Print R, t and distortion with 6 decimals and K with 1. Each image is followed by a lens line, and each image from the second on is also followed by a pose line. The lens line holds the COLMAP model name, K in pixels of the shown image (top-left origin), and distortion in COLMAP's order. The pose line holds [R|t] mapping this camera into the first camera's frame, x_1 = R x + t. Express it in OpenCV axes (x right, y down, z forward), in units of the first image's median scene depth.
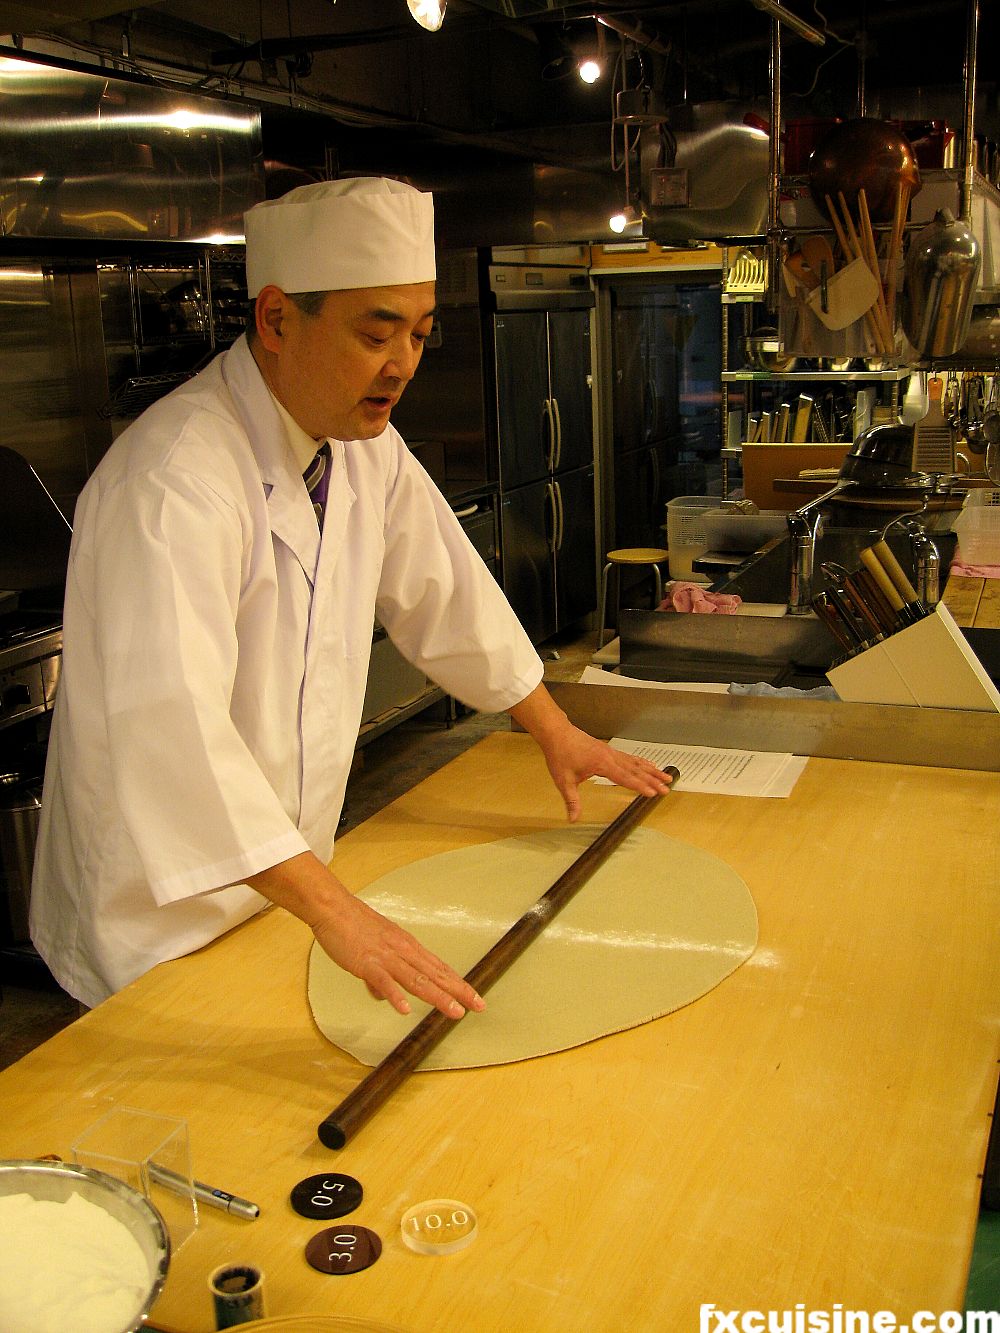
lens RADIAL K [[1436.3, 0, 496.8], [0, 1436.3, 671.1], [0, 0, 1]] dist [-0.080570, 0.000000]
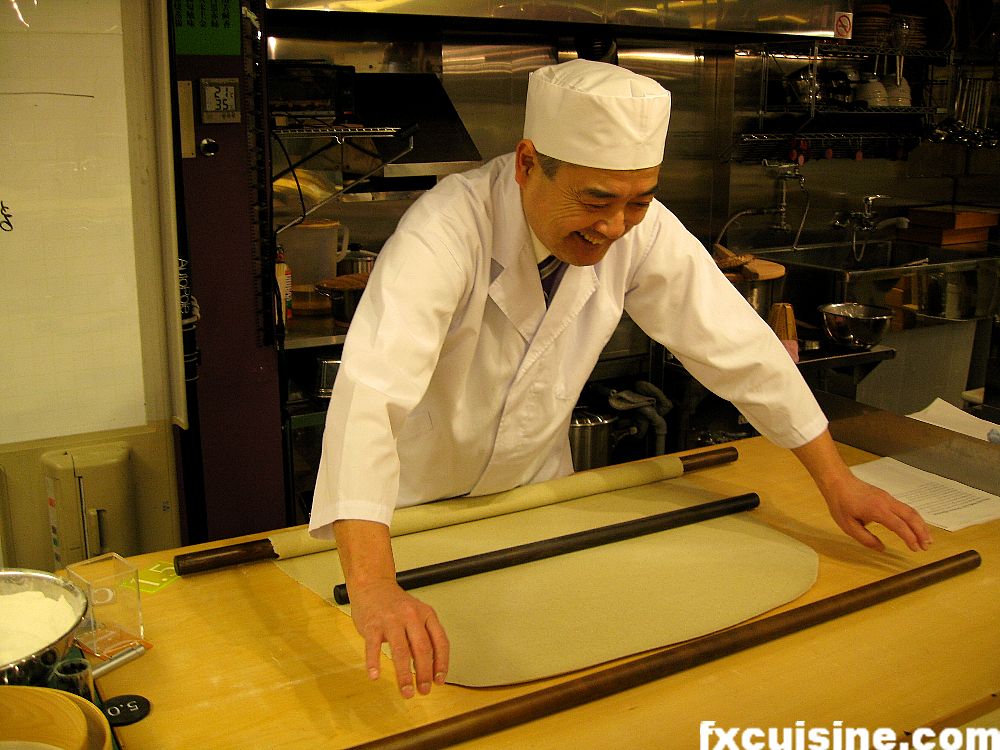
lens RADIAL K [[1077.5, 0, 492.9], [0, 1077.5, 370.1], [0, 0, 1]] dist [-0.080570, 0.000000]
pose [[0.802471, 0.184566, -0.567429, 0.170635], [-0.178187, 0.981691, 0.067315, -0.014311], [0.569465, 0.047091, 0.820666, 0.049579]]
